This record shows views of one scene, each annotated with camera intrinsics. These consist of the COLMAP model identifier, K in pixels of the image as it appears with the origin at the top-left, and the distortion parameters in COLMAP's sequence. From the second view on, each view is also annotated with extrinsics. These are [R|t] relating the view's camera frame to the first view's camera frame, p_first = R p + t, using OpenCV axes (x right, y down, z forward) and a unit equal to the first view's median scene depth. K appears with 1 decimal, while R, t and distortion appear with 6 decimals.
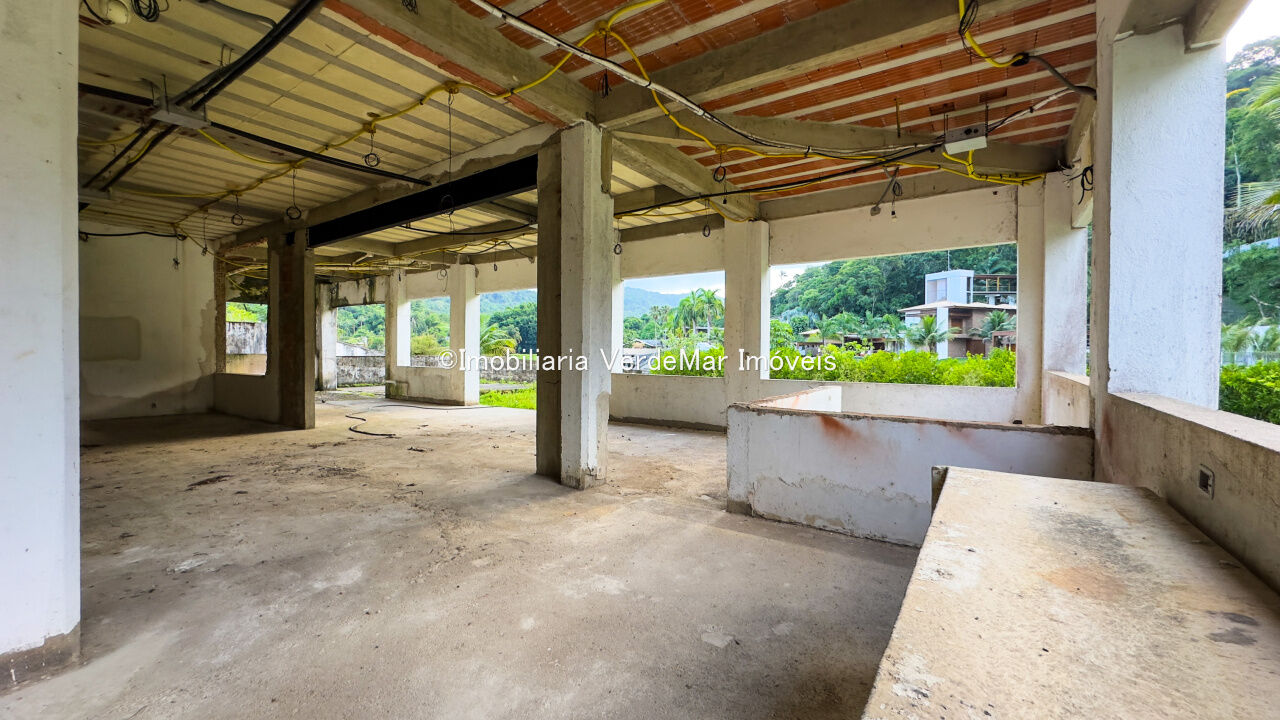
lens RADIAL K [[518.4, 0, 641.8], [0, 518.4, 358.1], [0, 0, 1]] dist [-0.006691, 0.001675]
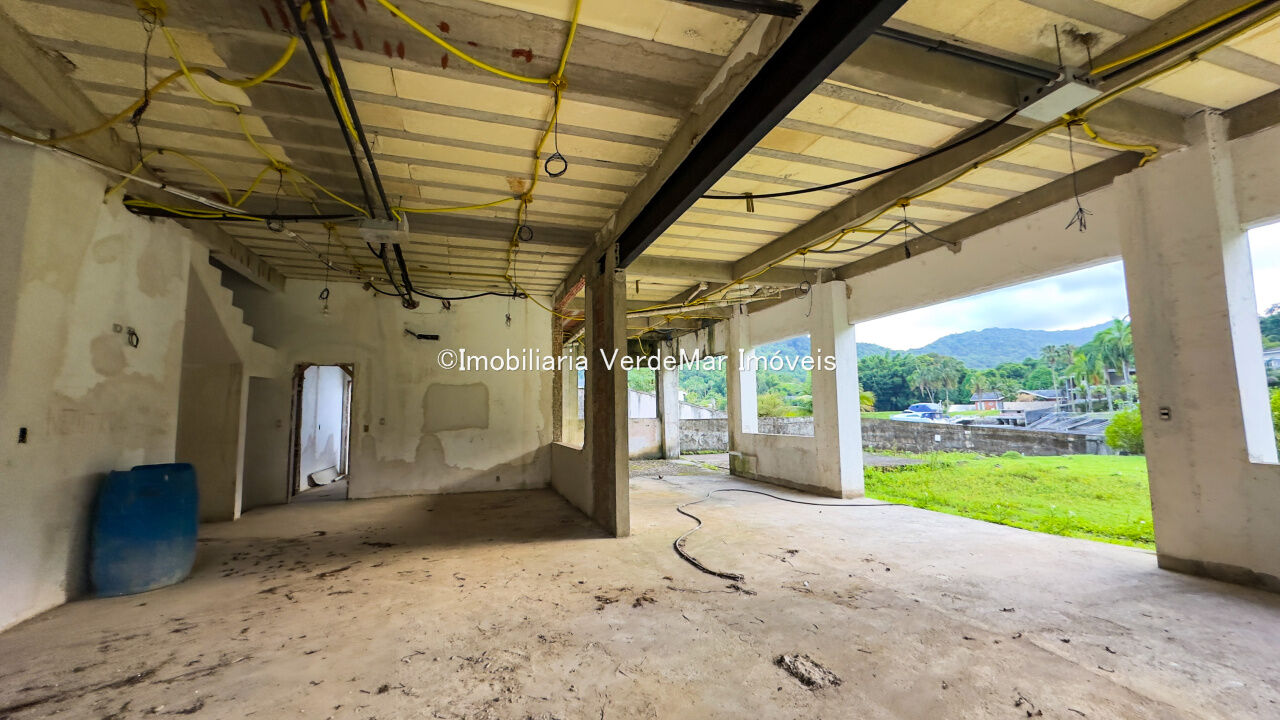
lens RADIAL K [[518.4, 0, 639.4], [0, 518.4, 357.5], [0, 0, 1]] dist [-0.006691, 0.001675]
pose [[0.804733, -0.081293, -0.588044, -0.173738], [0.013569, 0.992839, -0.118685, -0.008739], [0.593482, 0.087531, 0.800074, 0.368109]]
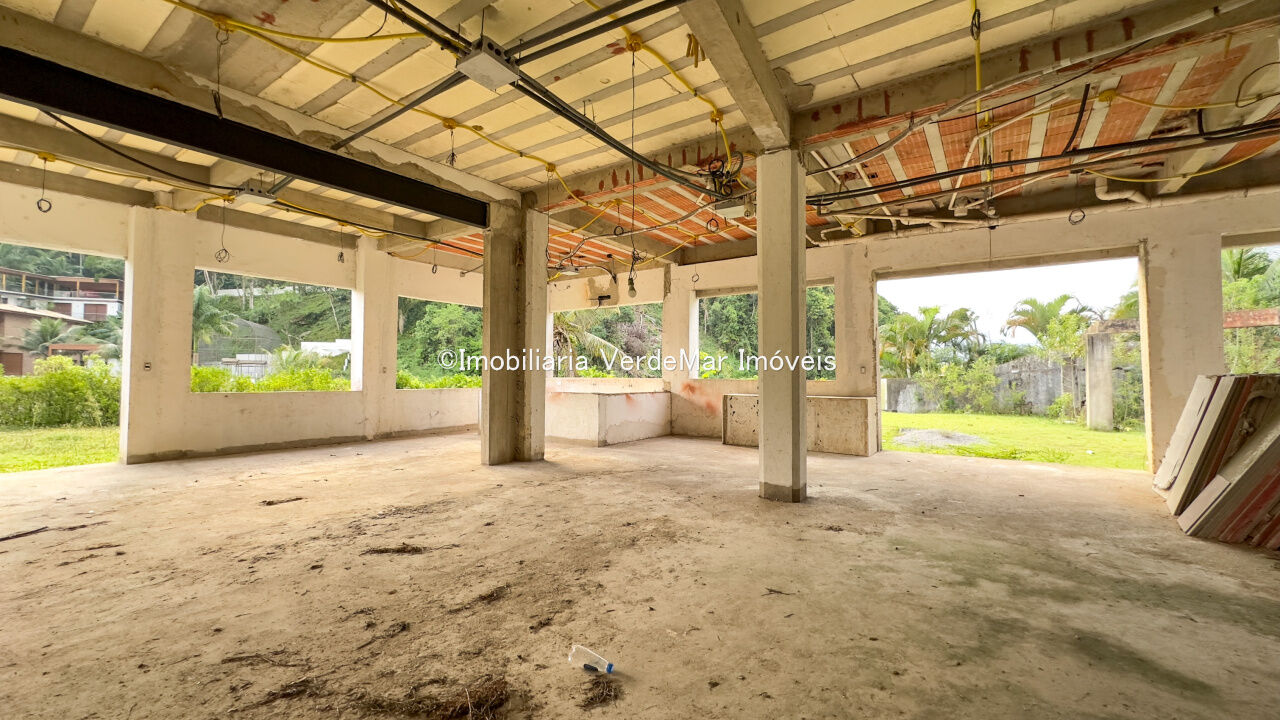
lens RADIAL K [[518.4, 0, 654.0], [0, 518.4, 349.1], [0, 0, 1]] dist [-0.006691, 0.001675]
pose [[-0.007815, 0.049274, 0.998755, -0.713913], [0.006338, 0.998768, -0.049225, 0.006631], [-0.999949, 0.005945, -0.008118, 0.315372]]
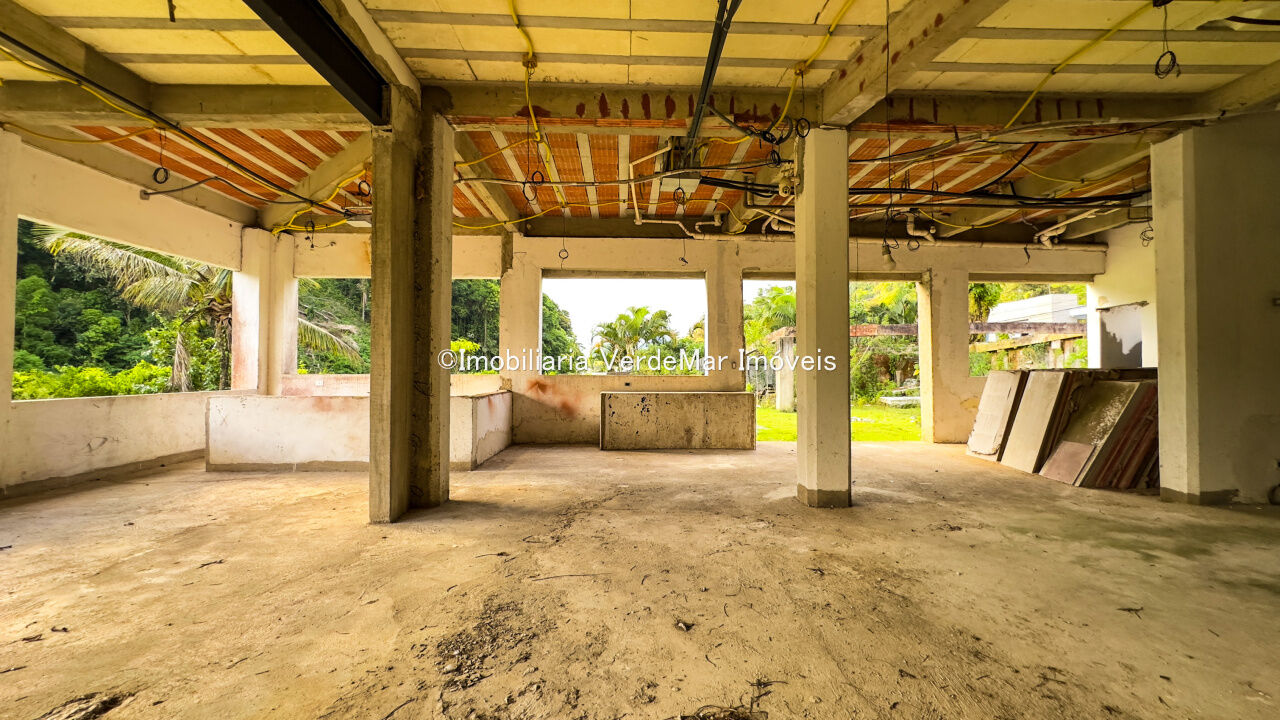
lens RADIAL K [[518.4, 0, 645.3], [0, 518.4, 360.2], [0, 0, 1]] dist [-0.006691, 0.001675]
pose [[-0.600177, 0.010883, 0.799793, -0.504408], [0.004853, 0.999939, -0.009965, 0.001124], [-0.799852, -0.002099, -0.600193, 0.579453]]
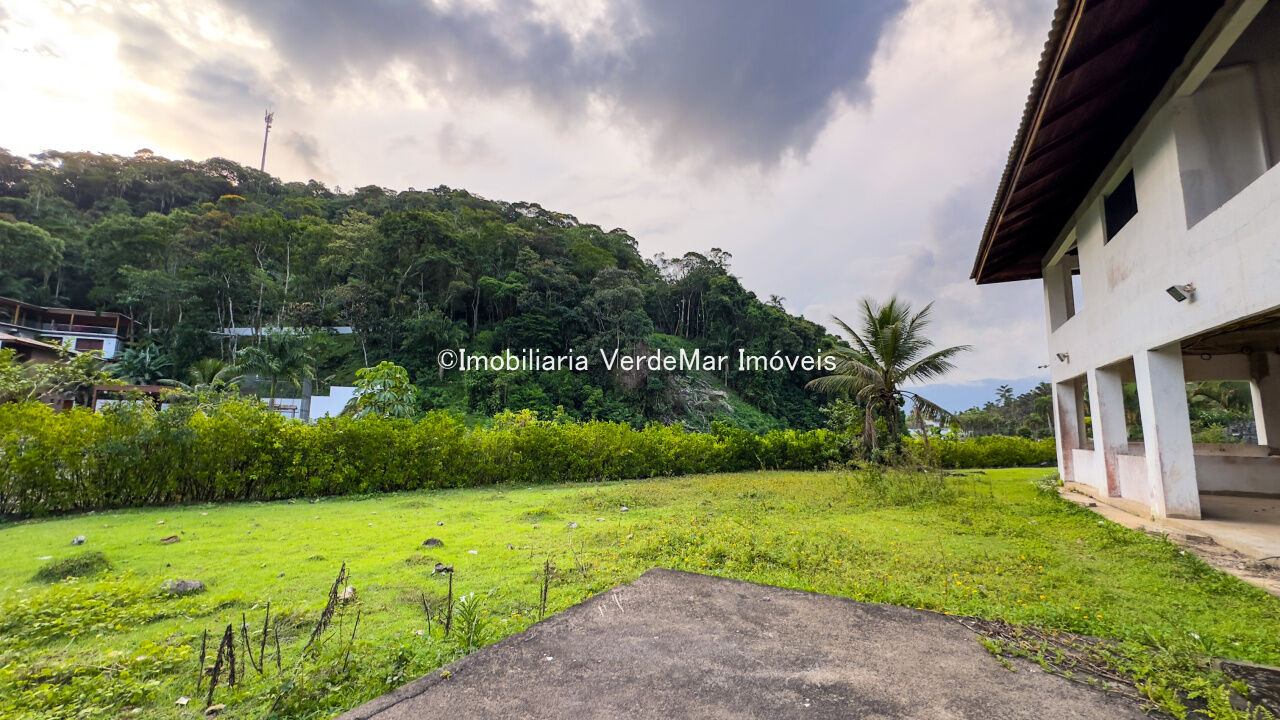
lens RADIAL K [[518.4, 0, 639.0], [0, 518.4, 351.7], [0, 0, 1]] dist [-0.006691, 0.001675]
pose [[-0.121268, 0.135193, 0.983370, -0.767717], [-0.007442, 0.990530, -0.137095, -0.024474], [-0.992592, -0.023944, -0.119114, 1.841194]]
